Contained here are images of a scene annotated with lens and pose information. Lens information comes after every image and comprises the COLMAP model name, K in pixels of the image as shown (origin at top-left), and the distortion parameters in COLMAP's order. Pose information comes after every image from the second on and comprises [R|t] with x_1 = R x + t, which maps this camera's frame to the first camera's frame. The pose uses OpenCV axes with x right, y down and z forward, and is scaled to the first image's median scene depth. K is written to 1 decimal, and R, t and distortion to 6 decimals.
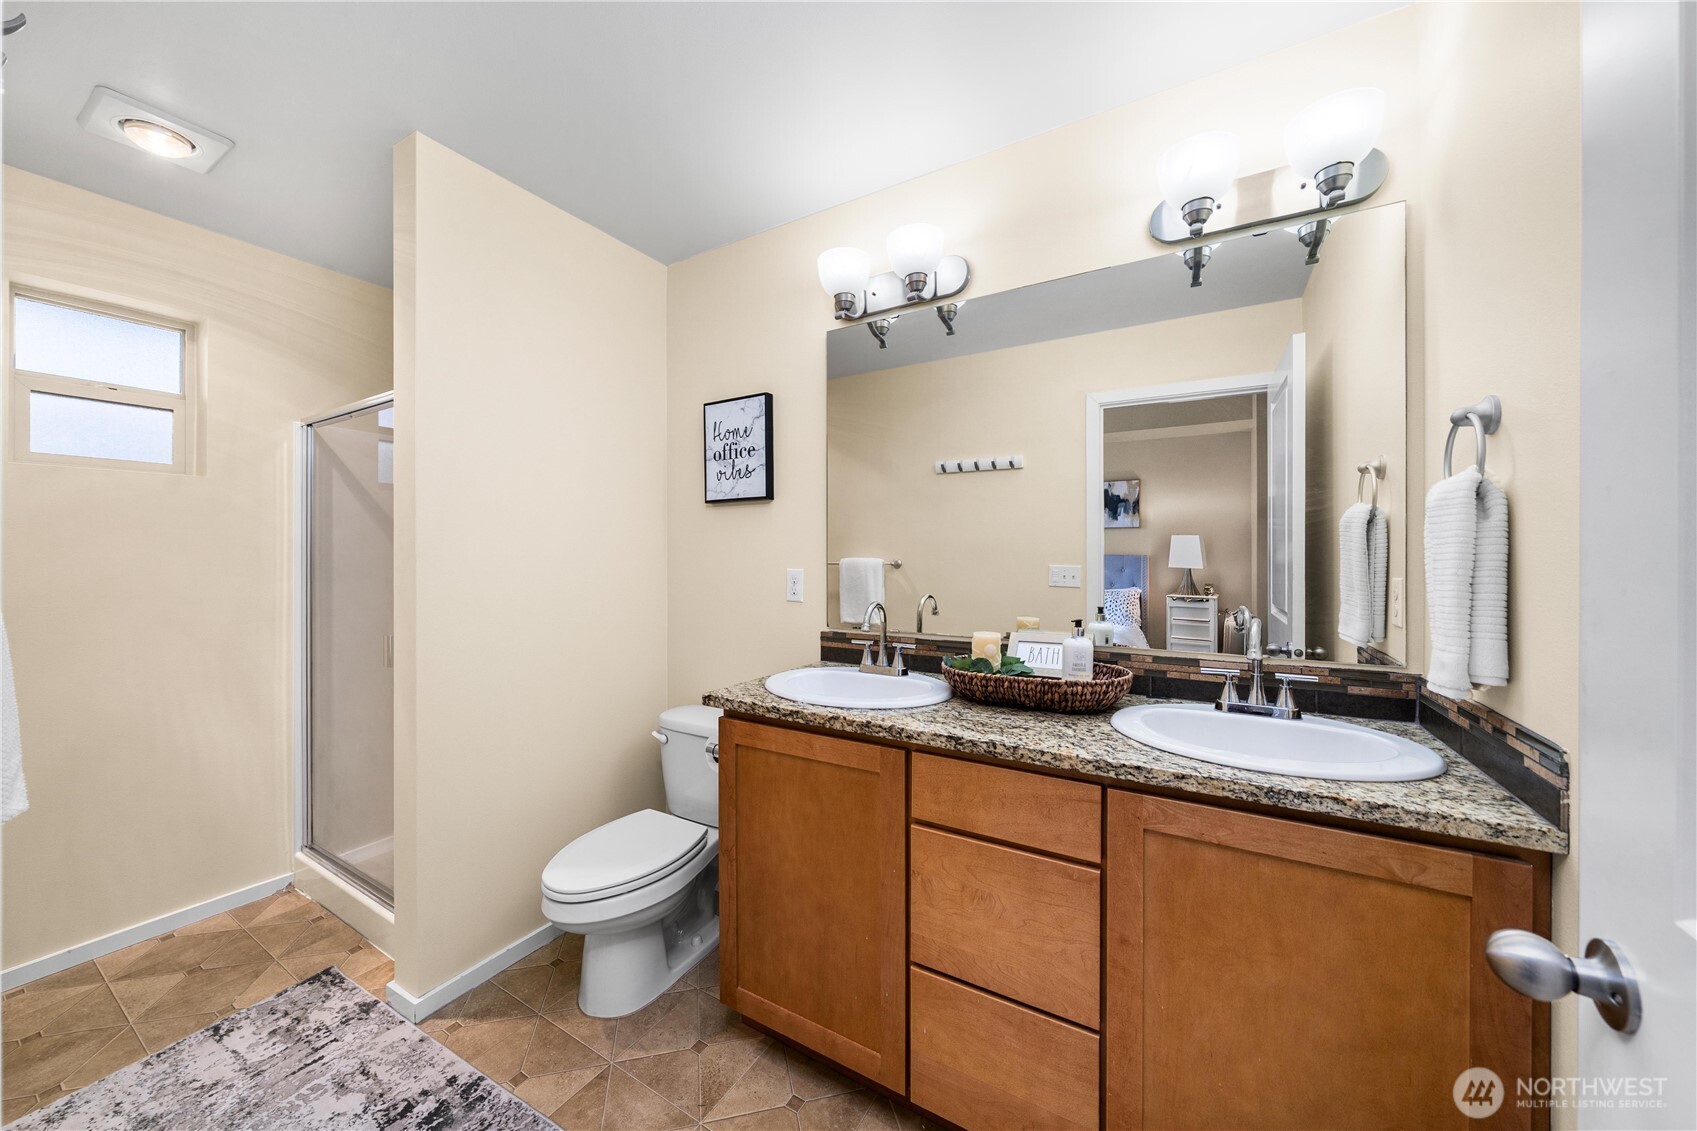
lens RADIAL K [[598.3, 0, 839.2], [0, 598.3, 559.0], [0, 0, 1]] dist [-0.005160, -0.000086]
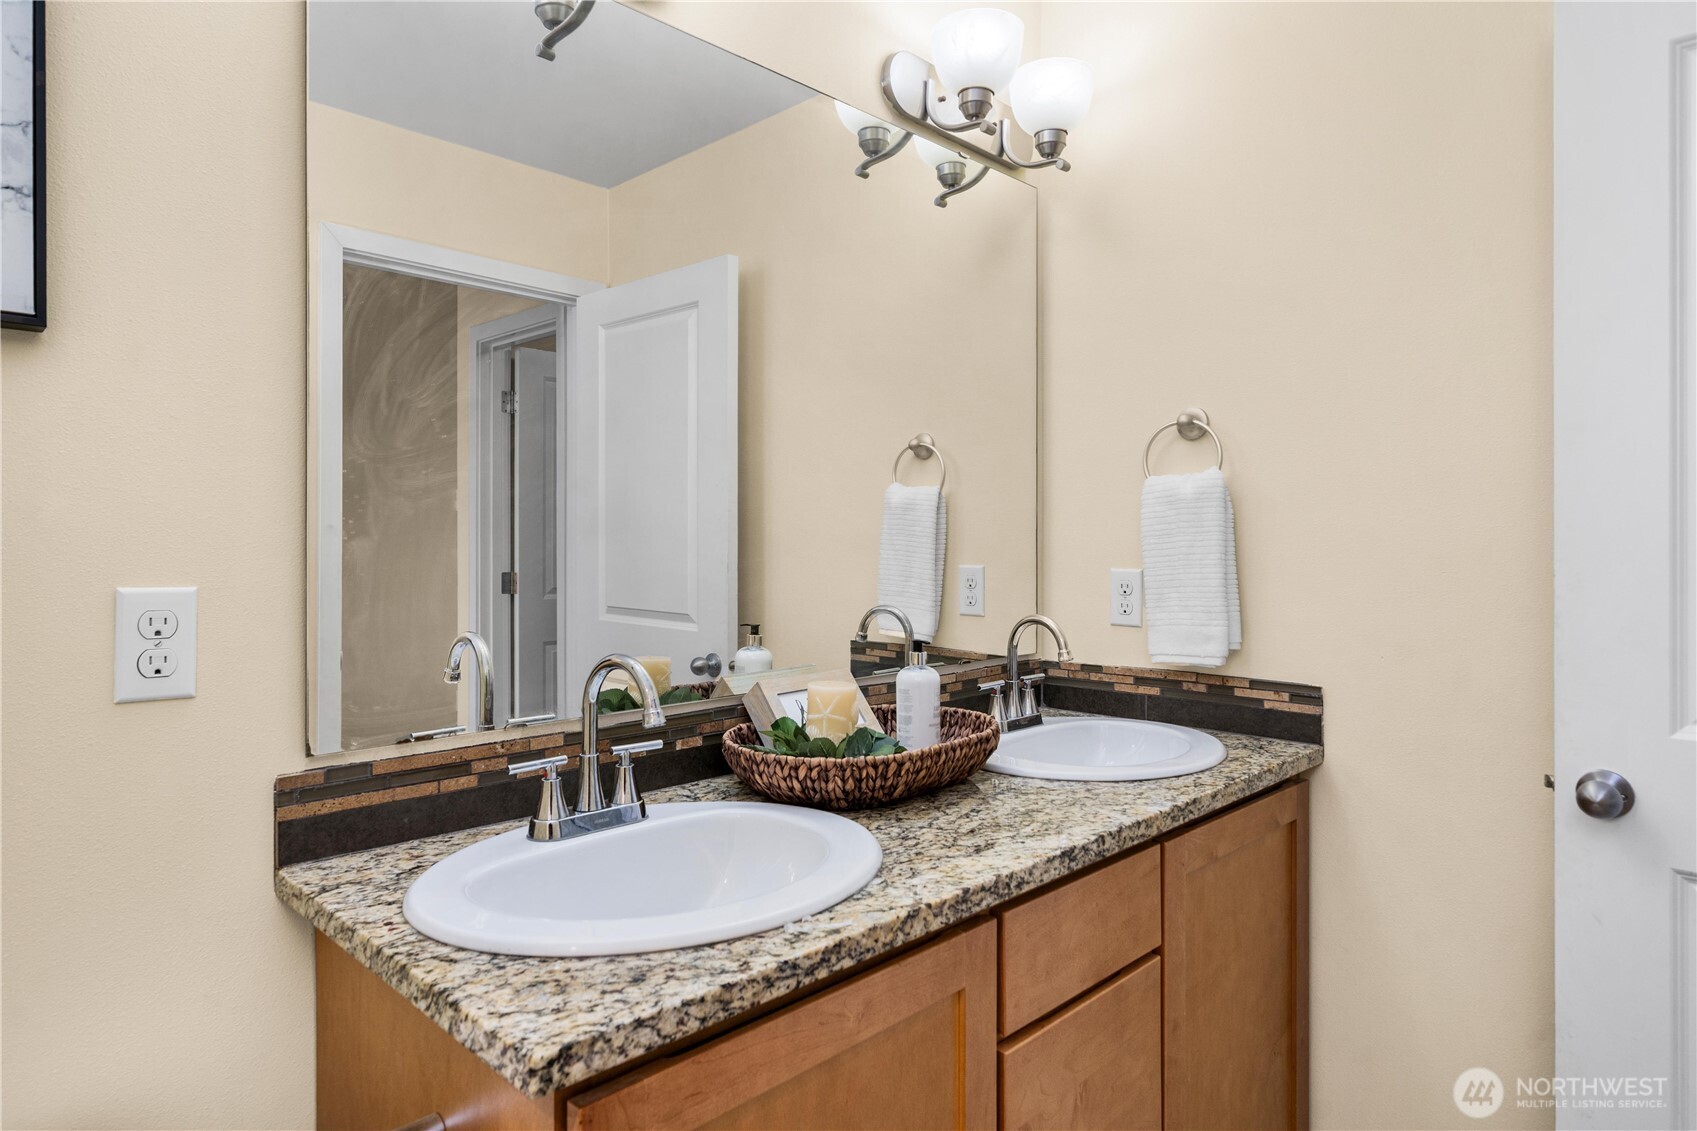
lens RADIAL K [[985.3, 0, 846.8], [0, 985.3, 554.3], [0, 0, 1]] dist [0.017901, 0.000384]
pose [[0.245483, -0.014119, 0.969298, -0.750133], [0.002862, 0.999900, 0.013840, -0.009026], [-0.969397, -0.000624, 0.245499, 0.908143]]
